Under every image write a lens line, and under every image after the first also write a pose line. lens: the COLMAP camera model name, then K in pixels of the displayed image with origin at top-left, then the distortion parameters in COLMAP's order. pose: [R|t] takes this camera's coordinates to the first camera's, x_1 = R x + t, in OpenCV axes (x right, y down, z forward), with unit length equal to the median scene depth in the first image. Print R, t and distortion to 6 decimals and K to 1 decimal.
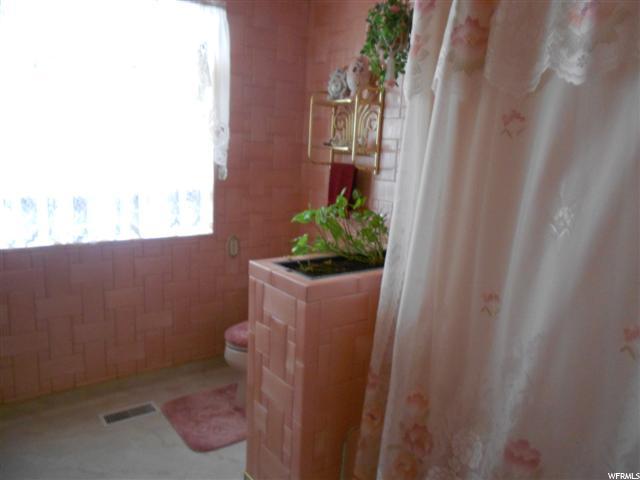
lens RADIAL K [[497.7, 0, 317.0], [0, 497.7, 252.4], [0, 0, 1]] dist [-0.038416, 0.084383]
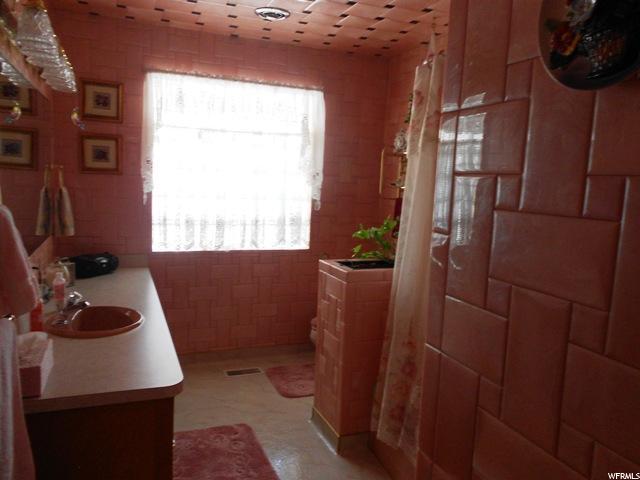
lens RADIAL K [[497.7, 0, 317.0], [0, 497.7, 252.4], [0, 0, 1]] dist [-0.038416, 0.084383]
pose [[0.967554, 0.028901, -0.251006, 0.176431], [-0.048431, 0.996230, -0.071980, 0.076724], [0.247979, 0.081801, 0.965306, -0.355273]]
